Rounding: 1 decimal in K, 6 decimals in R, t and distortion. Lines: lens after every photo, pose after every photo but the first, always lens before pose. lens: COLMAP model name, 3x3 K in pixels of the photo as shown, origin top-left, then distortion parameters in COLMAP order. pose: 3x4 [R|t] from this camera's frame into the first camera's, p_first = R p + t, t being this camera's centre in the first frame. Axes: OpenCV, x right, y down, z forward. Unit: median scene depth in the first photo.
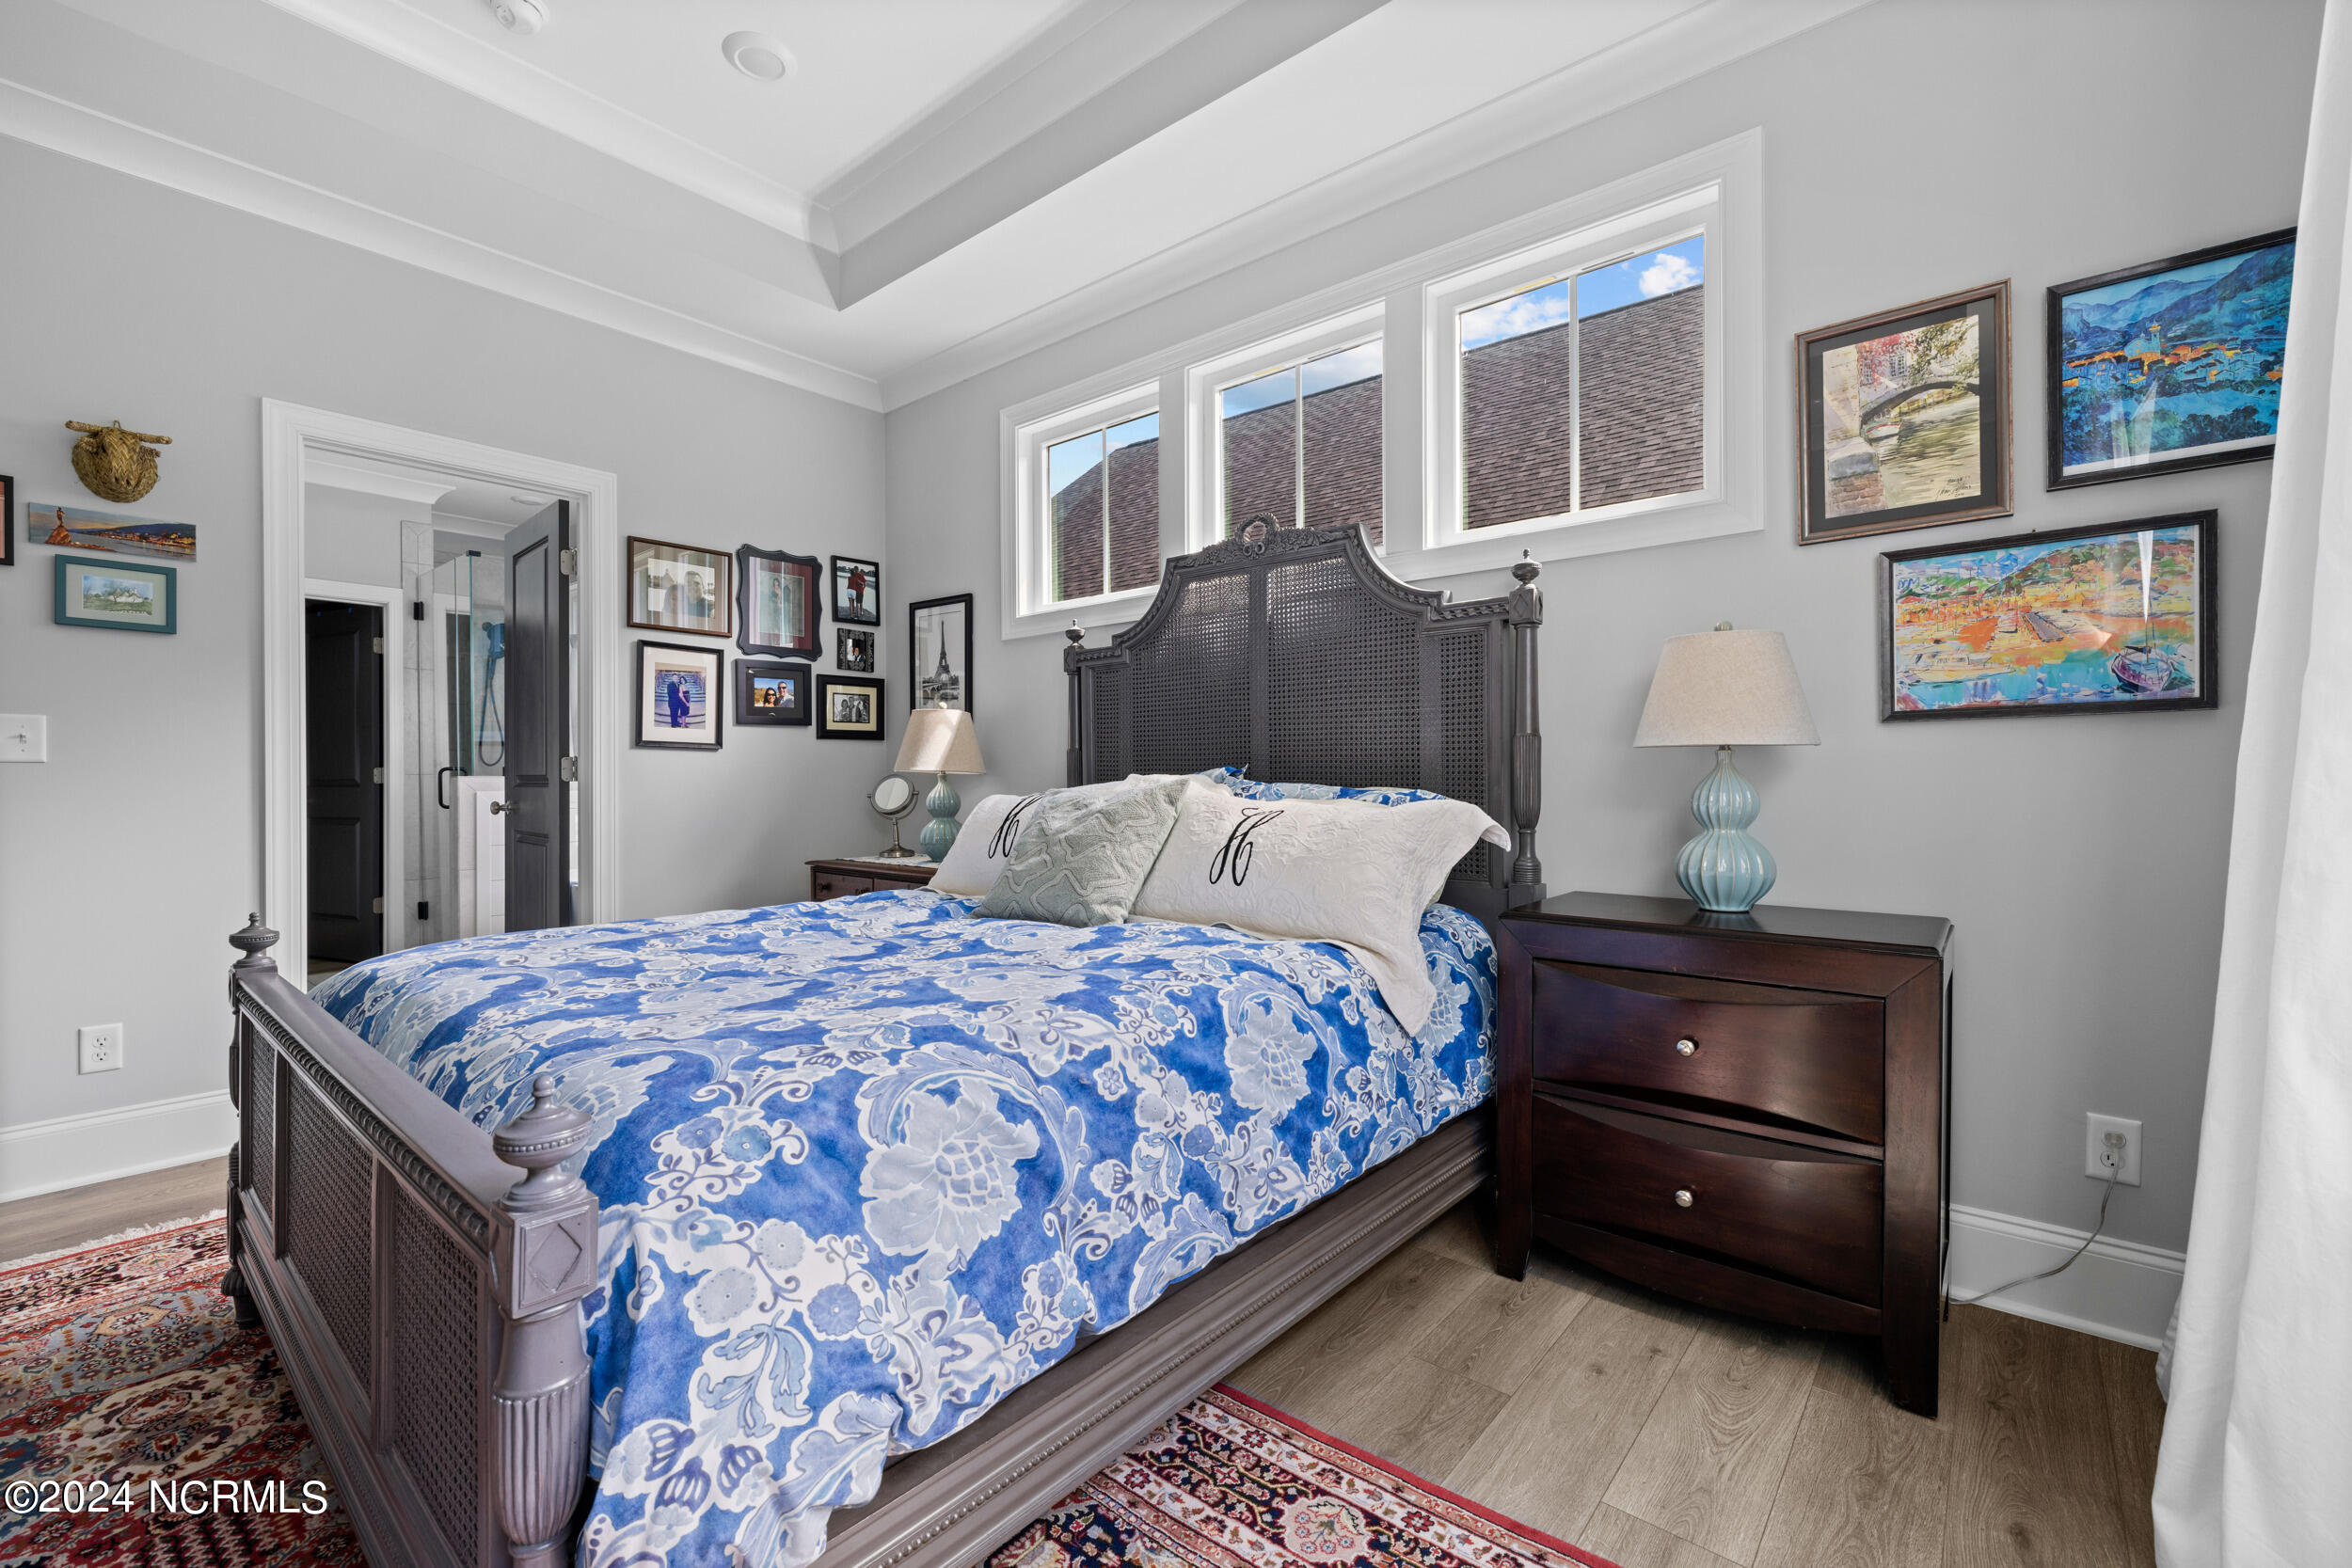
lens RADIAL K [[1053.2, 0, 1161.0], [0, 1053.2, 806.6], [0, 0, 1]] dist [0.002342, 0.000412]
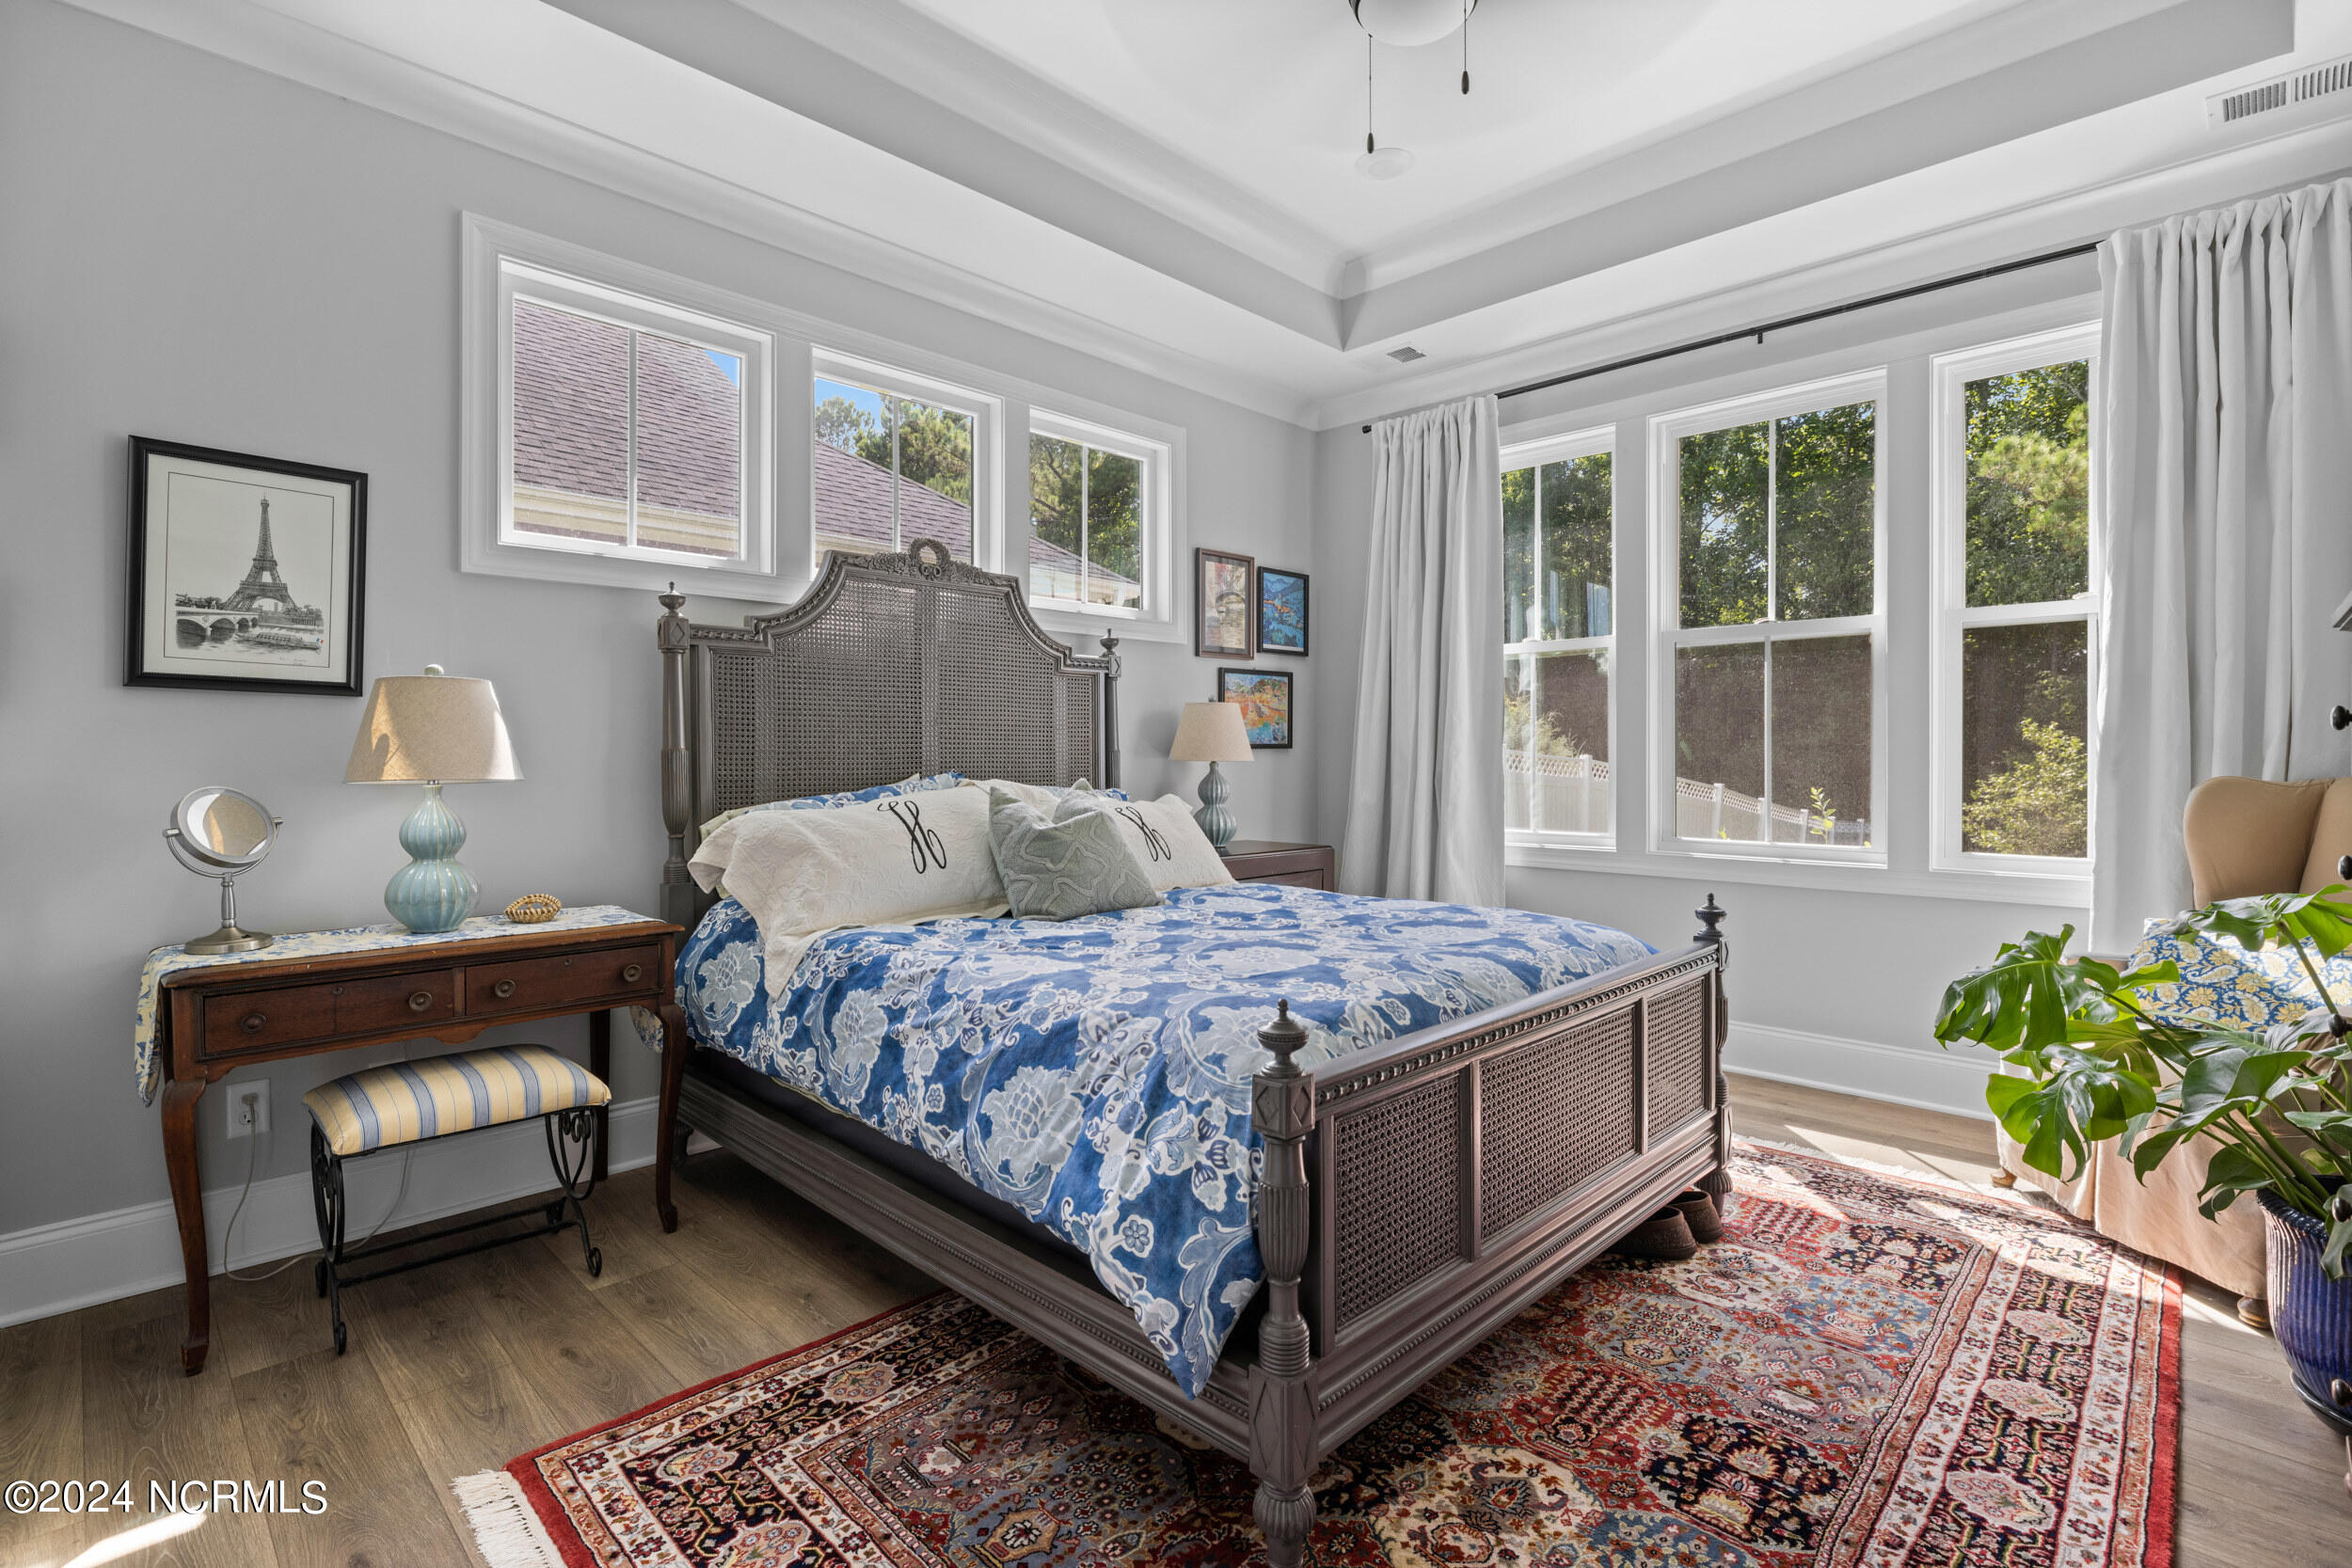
lens RADIAL K [[1103.9, 0, 1179.5], [0, 1103.9, 760.8], [0, 0, 1]] dist [-0.003484, 0.000704]
pose [[0.038138, -0.013723, 0.999178, -1.285147], [0.010290, 0.999858, 0.013339, -0.077932], [-0.999219, 0.009773, 0.038274, 0.876146]]
